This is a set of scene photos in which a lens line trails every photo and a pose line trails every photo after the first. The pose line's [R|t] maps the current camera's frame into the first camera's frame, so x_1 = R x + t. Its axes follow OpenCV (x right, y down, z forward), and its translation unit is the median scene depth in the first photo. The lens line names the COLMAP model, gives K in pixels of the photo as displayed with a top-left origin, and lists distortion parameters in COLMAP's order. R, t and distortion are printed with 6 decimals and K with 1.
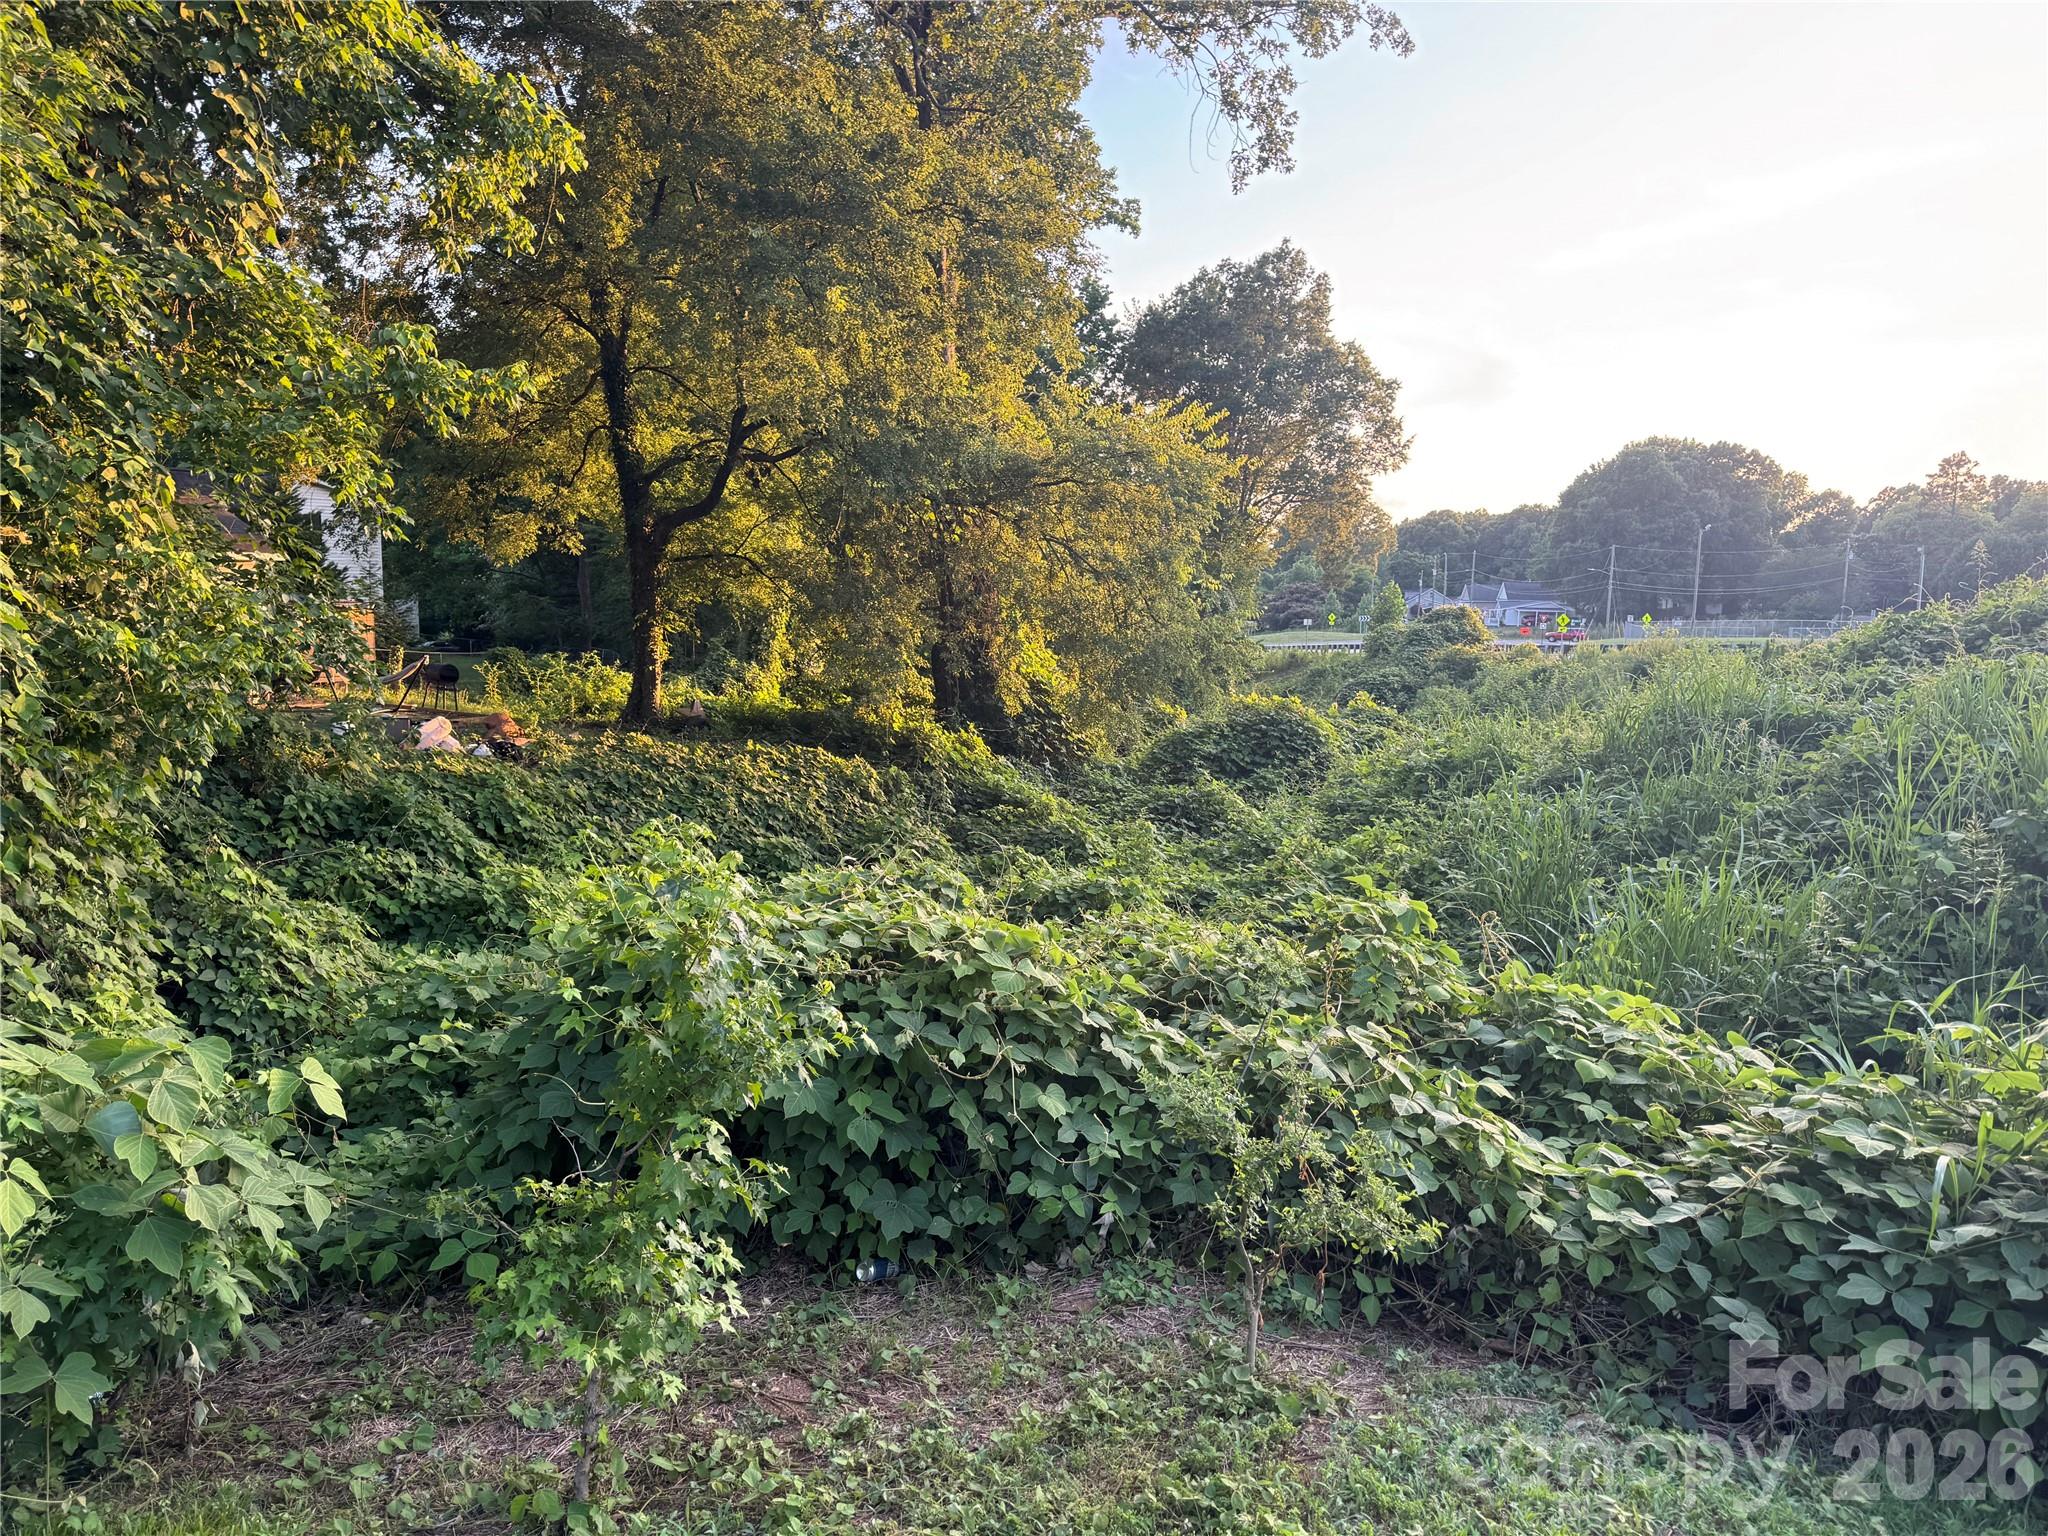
lens RADIAL K [[1419.6, 0, 1024.9], [0, 1419.6, 786.4], [0, 0, 1]] dist [0.143230, -0.228794]
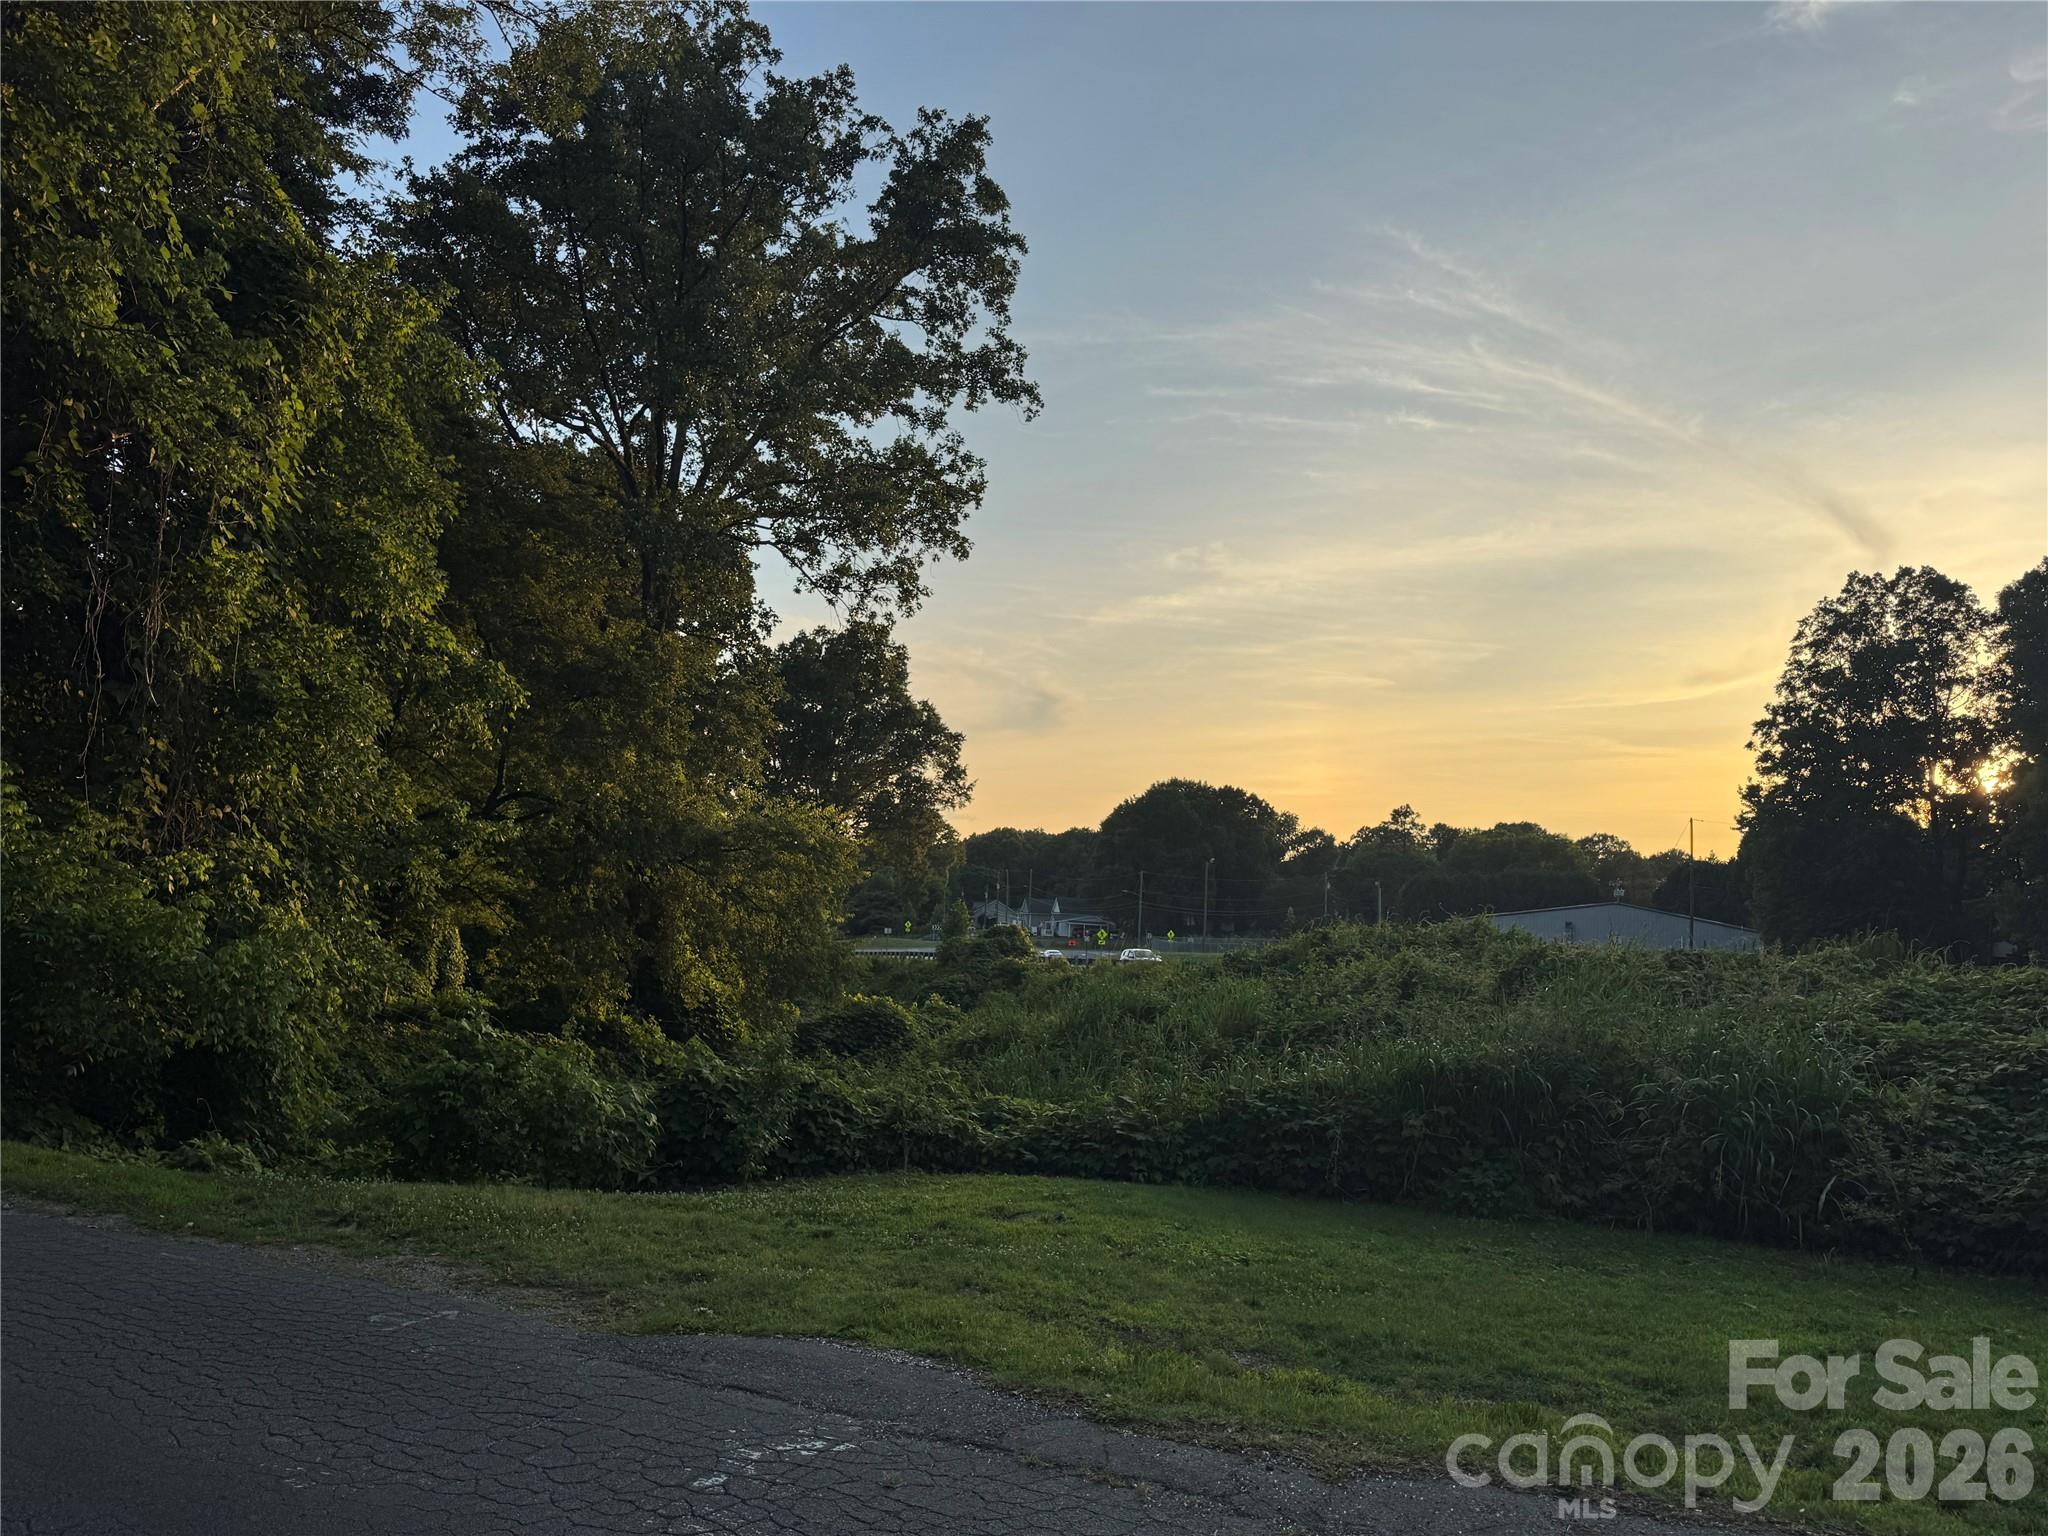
lens RADIAL K [[1419.6, 0, 1024.9], [0, 1419.6, 786.4], [0, 0, 1]] dist [0.143230, -0.228794]
pose [[0.957264, 0.050440, 0.284784, -0.027772], [0.010303, 0.978102, -0.207870, 0.008333], [-0.289033, 0.201921, 0.935782, -0.117553]]
